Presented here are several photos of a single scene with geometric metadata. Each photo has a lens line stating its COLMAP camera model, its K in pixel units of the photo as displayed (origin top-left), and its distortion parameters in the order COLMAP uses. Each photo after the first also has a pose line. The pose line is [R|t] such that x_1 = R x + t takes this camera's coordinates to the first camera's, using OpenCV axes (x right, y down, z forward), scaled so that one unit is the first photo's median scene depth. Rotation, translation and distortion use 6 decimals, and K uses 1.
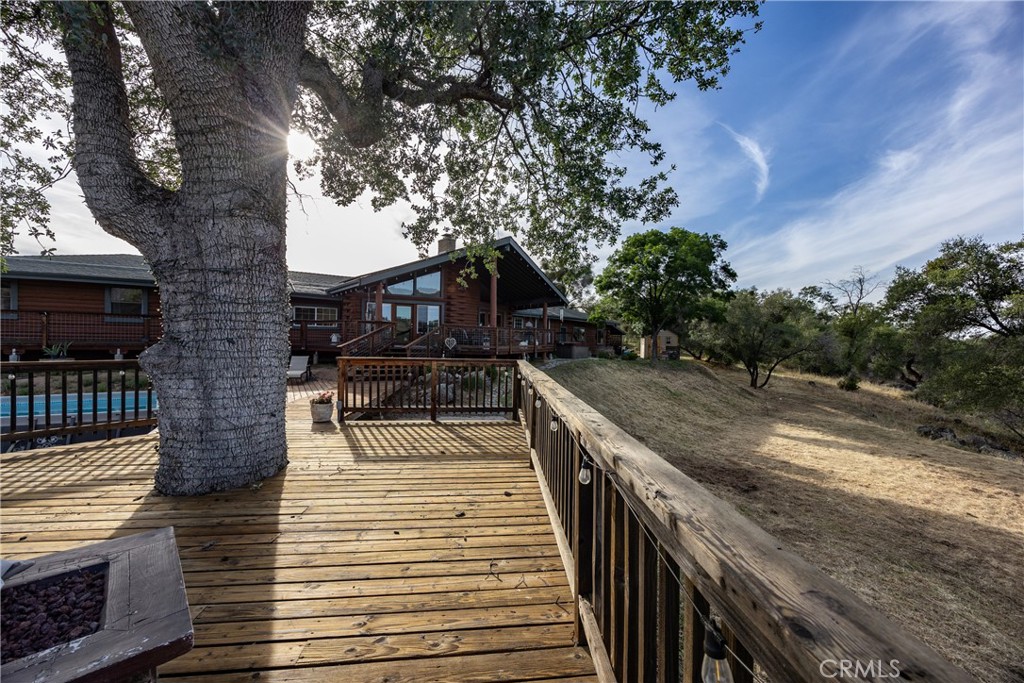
lens RADIAL K [[393.7, 0, 510.0], [0, 393.7, 347.9], [0, 0, 1]] dist [-0.005913, 0.000031]
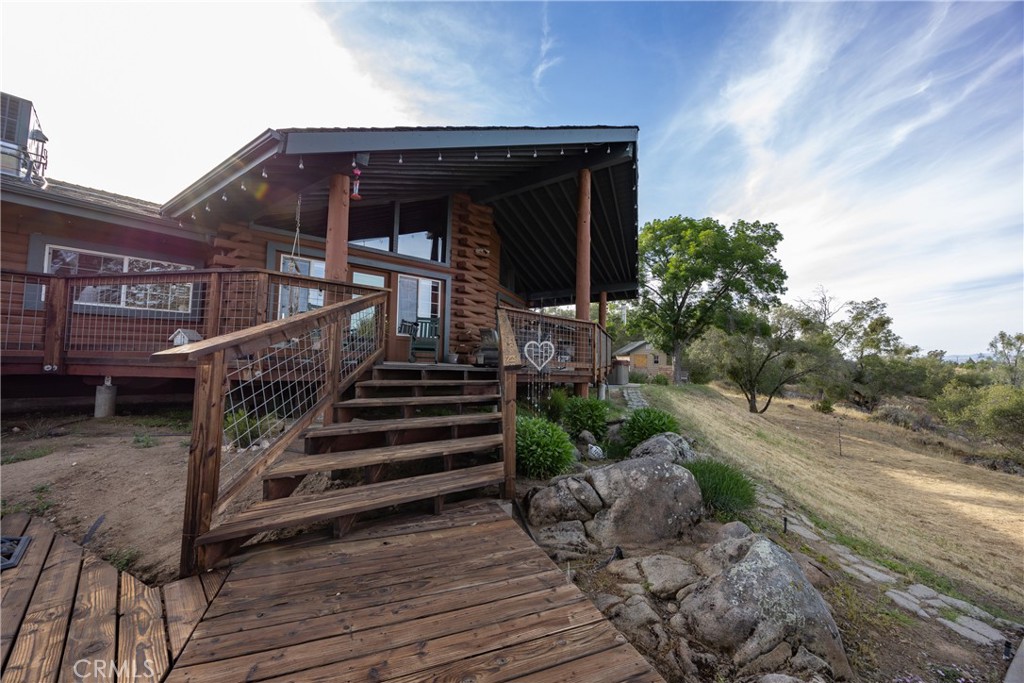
lens RADIAL K [[393.7, 0, 510.0], [0, 393.7, 347.9], [0, 0, 1]] dist [-0.005913, 0.000031]
pose [[0.956469, 0.016654, 0.291360, -0.161259], [-0.001069, 0.998564, -0.053568, 0.002299], [-0.291834, 0.050925, 0.955112, 0.348703]]
